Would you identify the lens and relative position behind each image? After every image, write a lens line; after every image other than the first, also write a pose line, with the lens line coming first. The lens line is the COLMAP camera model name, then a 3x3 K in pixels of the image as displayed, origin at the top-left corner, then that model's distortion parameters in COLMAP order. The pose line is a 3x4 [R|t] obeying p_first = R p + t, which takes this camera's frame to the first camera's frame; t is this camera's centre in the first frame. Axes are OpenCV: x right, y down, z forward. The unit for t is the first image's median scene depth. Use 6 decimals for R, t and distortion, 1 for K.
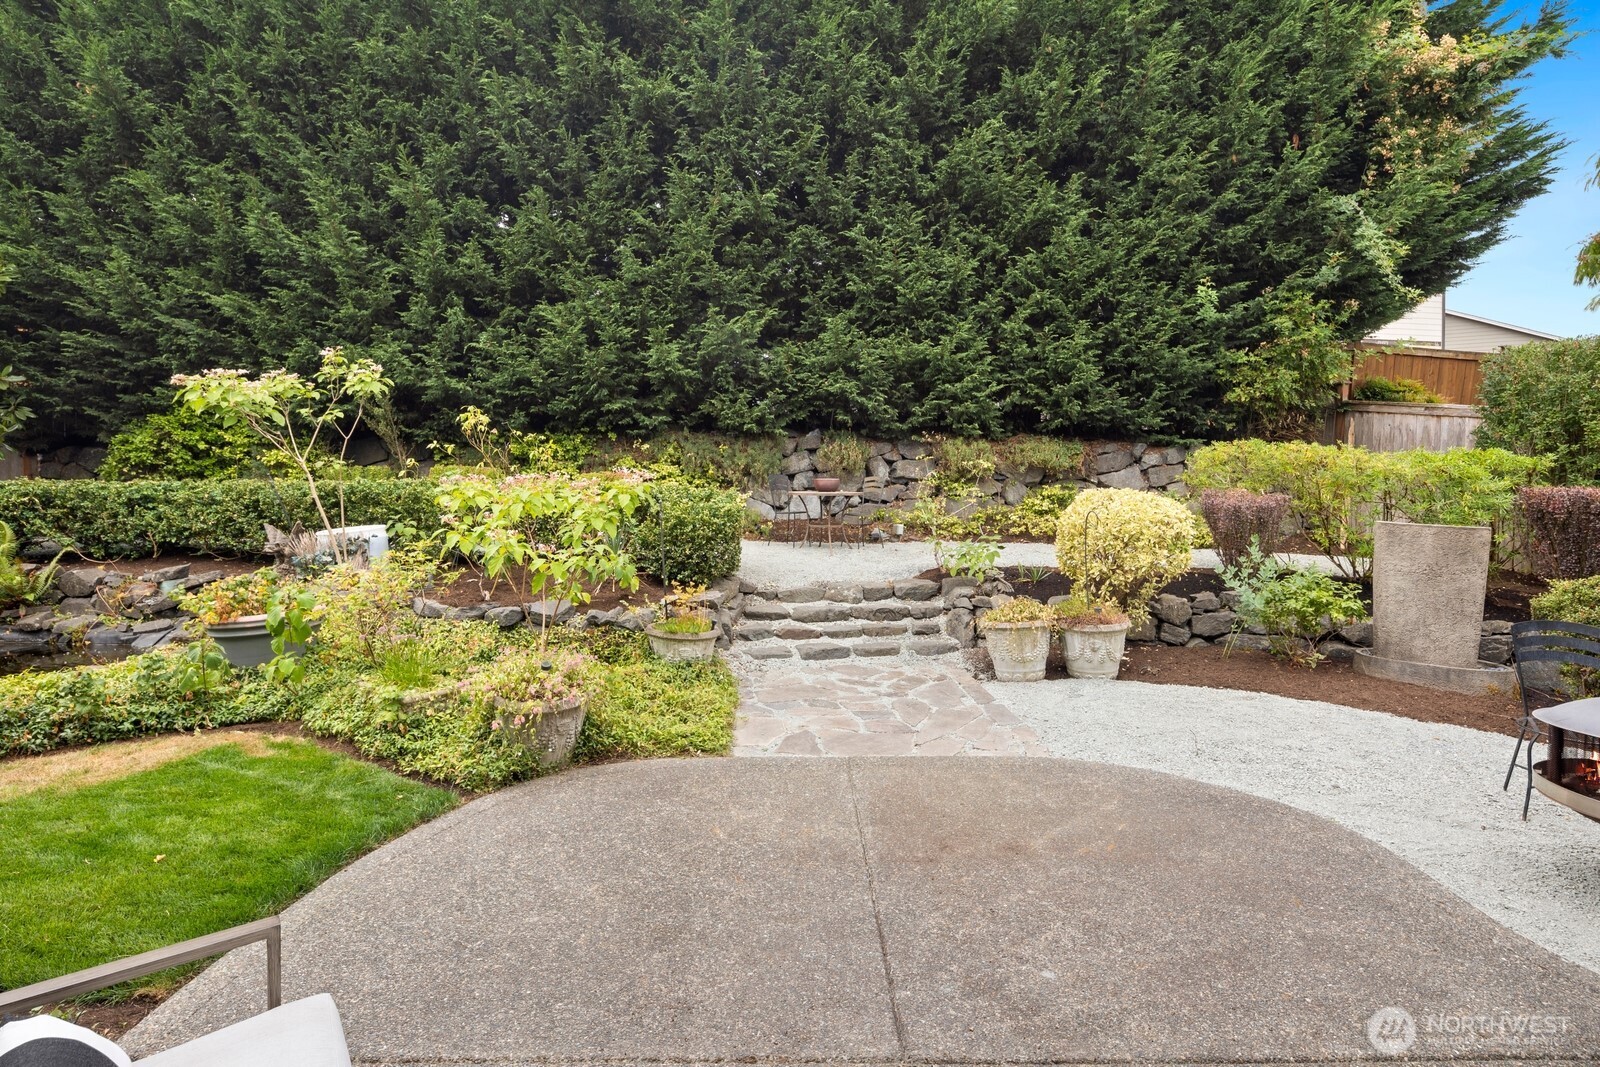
lens RADIAL K [[787.2, 0, 799.1], [0, 787.2, 481.8], [0, 0, 1]] dist [0.001394, -0.001557]
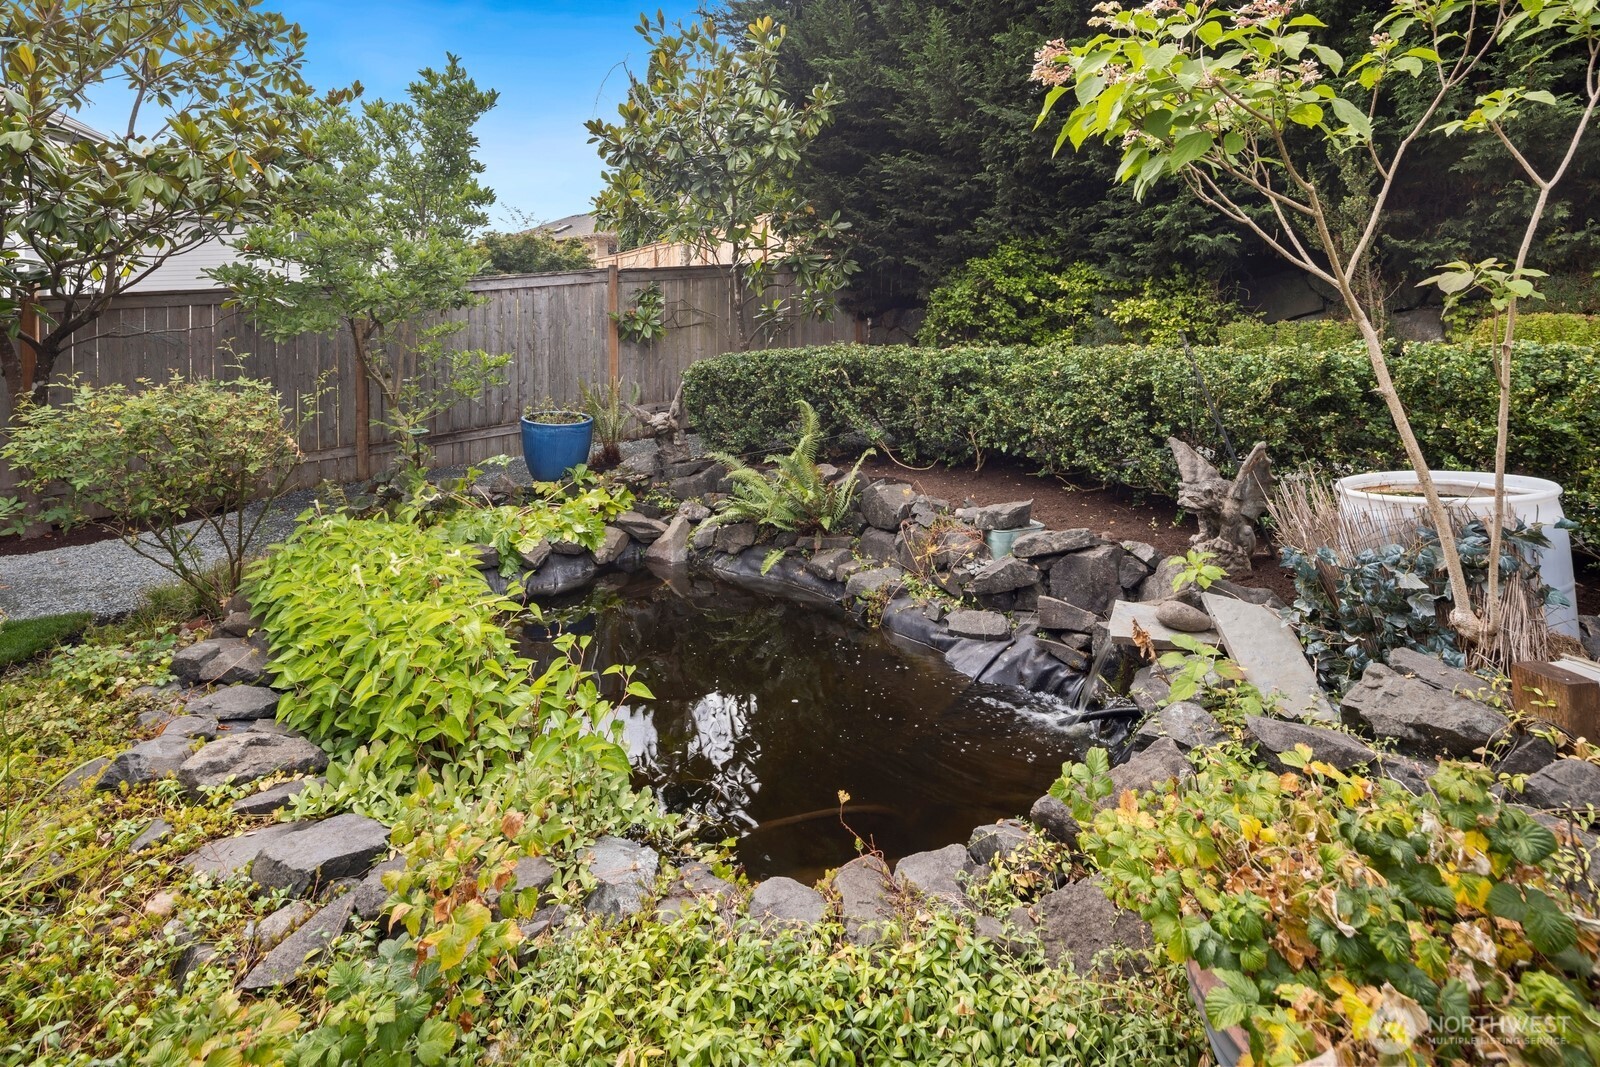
lens RADIAL K [[783.3, 0, 800.7], [0, 783.3, 347.8], [0, 0, 1]] dist [0.000686, -0.000256]
pose [[0.627310, 0.002721, -0.778765, -0.440689], [-0.011336, 0.999920, -0.005638, 0.004994], [0.778687, 0.012365, 0.627291, 0.521722]]
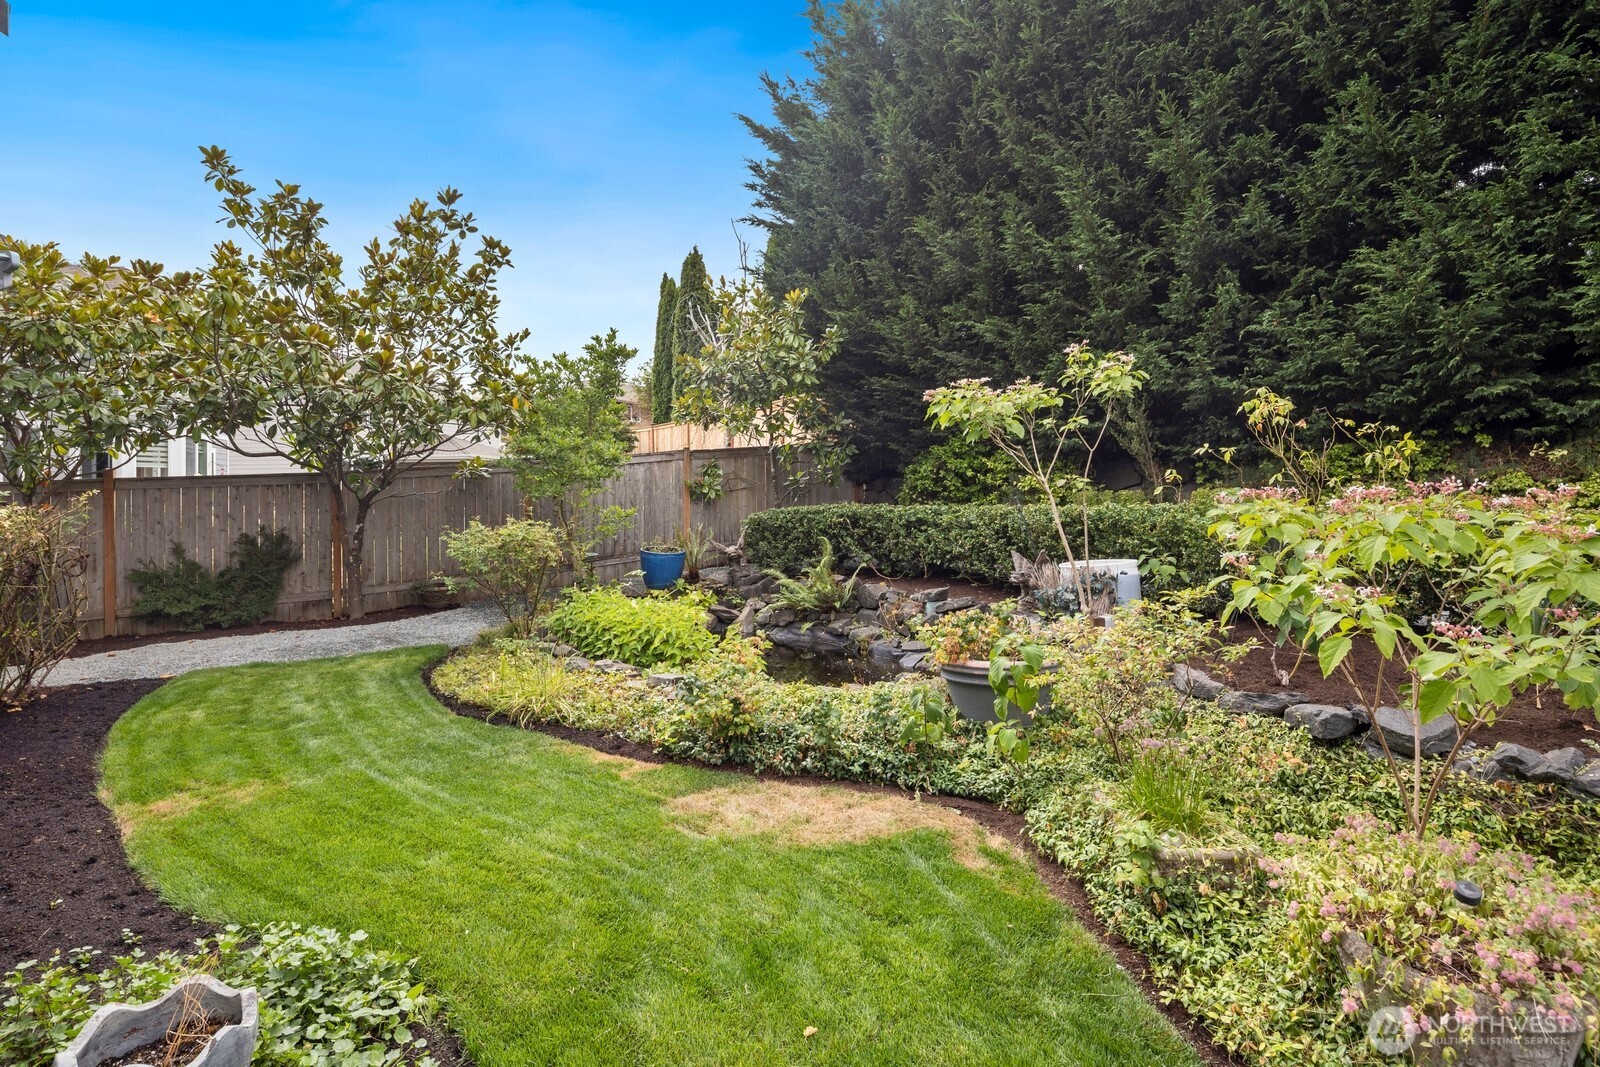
lens RADIAL K [[783.5, 0, 797.7], [0, 783.5, 506.8], [0, 0, 1]] dist [0.001952, -0.001778]
pose [[0.625531, 0.005980, -0.780176, -0.111957], [-0.015162, 0.999875, -0.004493, 0.009015], [0.780052, 0.014640, 0.625543, 0.216254]]
